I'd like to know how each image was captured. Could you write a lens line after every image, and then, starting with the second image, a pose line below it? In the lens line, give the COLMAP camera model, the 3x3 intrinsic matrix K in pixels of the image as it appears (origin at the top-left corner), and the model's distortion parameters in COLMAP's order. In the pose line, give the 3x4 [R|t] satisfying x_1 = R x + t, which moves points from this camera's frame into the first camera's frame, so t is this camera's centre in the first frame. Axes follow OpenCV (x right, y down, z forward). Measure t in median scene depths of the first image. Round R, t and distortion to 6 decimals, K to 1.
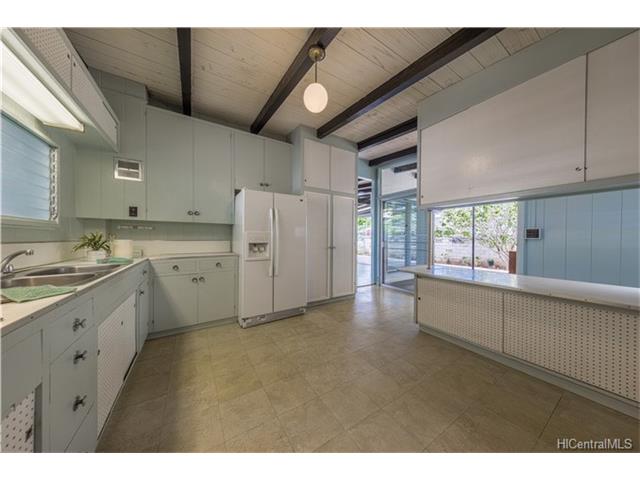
lens RADIAL K [[203.9, 0, 317.9], [0, 203.9, 239.5], [0, 0, 1]] dist [0.001158, 0.000038]
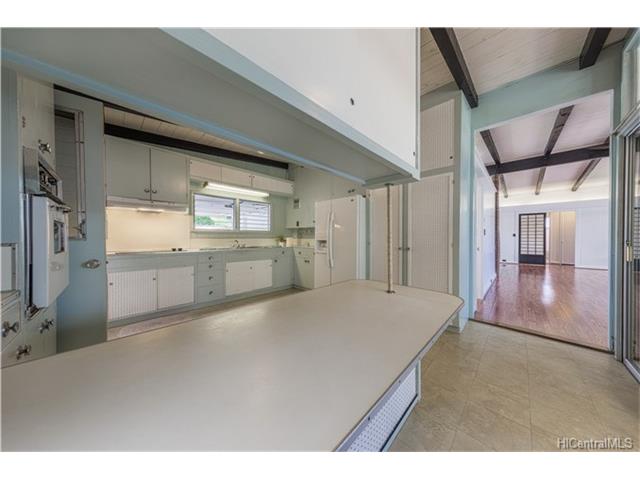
lens RADIAL K [[203.9, 0, 317.9], [0, 203.9, 239.5], [0, 0, 1]] dist [0.001158, 0.000038]
pose [[0.221977, 0.008263, -0.975017, 1.306375], [-0.012852, 0.999902, 0.005548, 0.007315], [0.974967, 0.011300, 0.222062, 0.871951]]
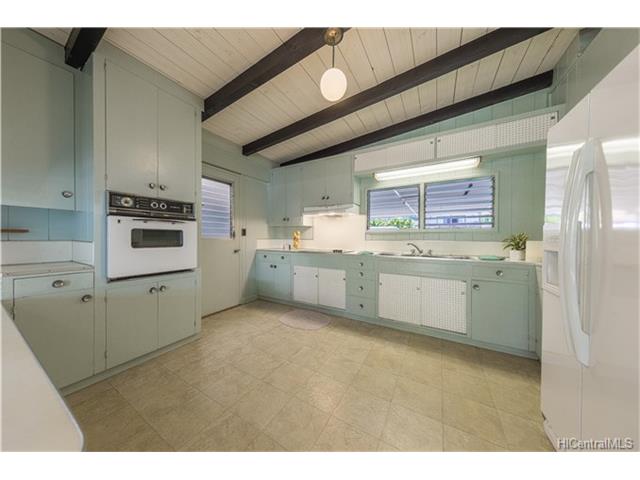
lens RADIAL K [[203.9, 0, 317.9], [0, 203.9, 239.5], [0, 0, 1]] dist [0.001158, 0.000038]
pose [[-0.893005, -0.008074, -0.449974, 0.381392], [-0.016058, 0.999774, 0.013928, -0.000191], [0.449760, 0.019663, -0.892933, 1.486143]]
